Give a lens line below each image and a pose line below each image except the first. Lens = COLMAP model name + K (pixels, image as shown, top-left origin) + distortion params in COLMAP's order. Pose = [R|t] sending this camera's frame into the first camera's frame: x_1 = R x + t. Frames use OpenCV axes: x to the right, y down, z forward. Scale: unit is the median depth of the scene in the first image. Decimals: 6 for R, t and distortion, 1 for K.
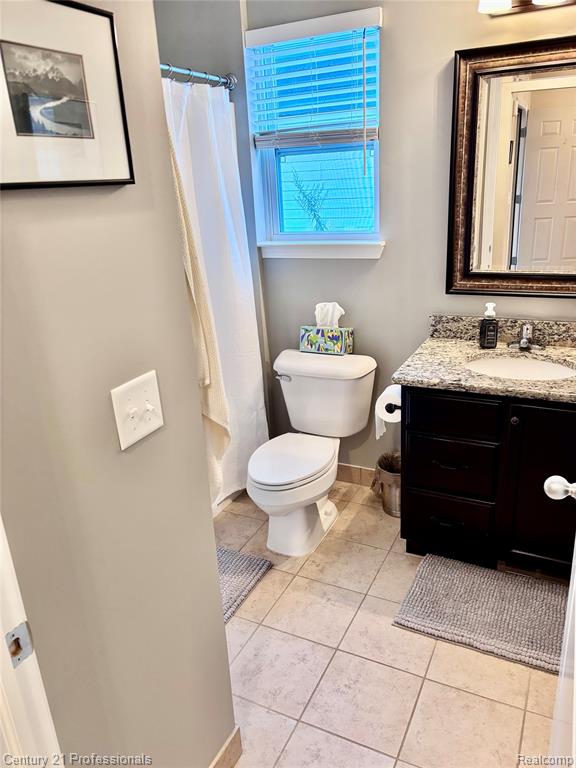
lens RADIAL K [[579.7, 0, 290.8], [0, 579.7, 383.7], [0, 0, 1]] dist [0.010541, -0.013680]
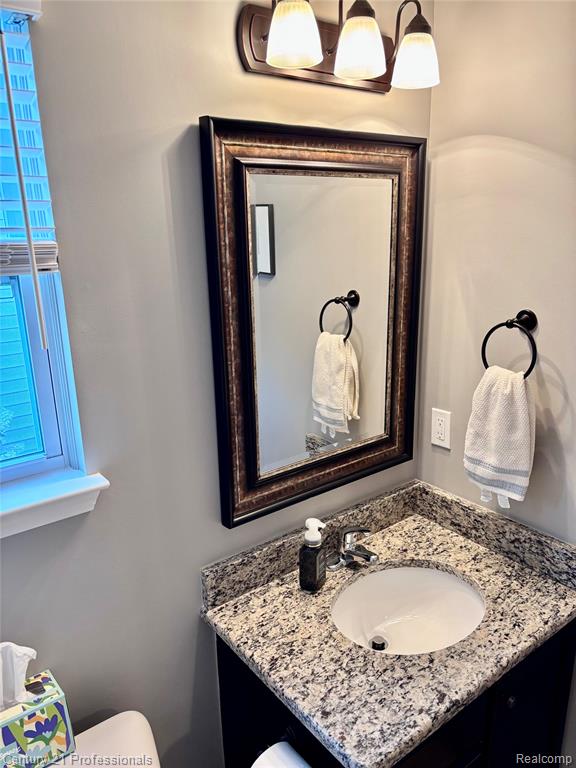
lens RADIAL K [[579.7, 0, 287.9], [0, 579.7, 381.5], [0, 0, 1]] dist [0.010541, -0.013680]
pose [[0.445128, -0.195291, 0.873912, -0.189831], [0.301330, 0.951681, 0.059187, -0.339241], [-0.843245, 0.236990, 0.482467, 0.714623]]
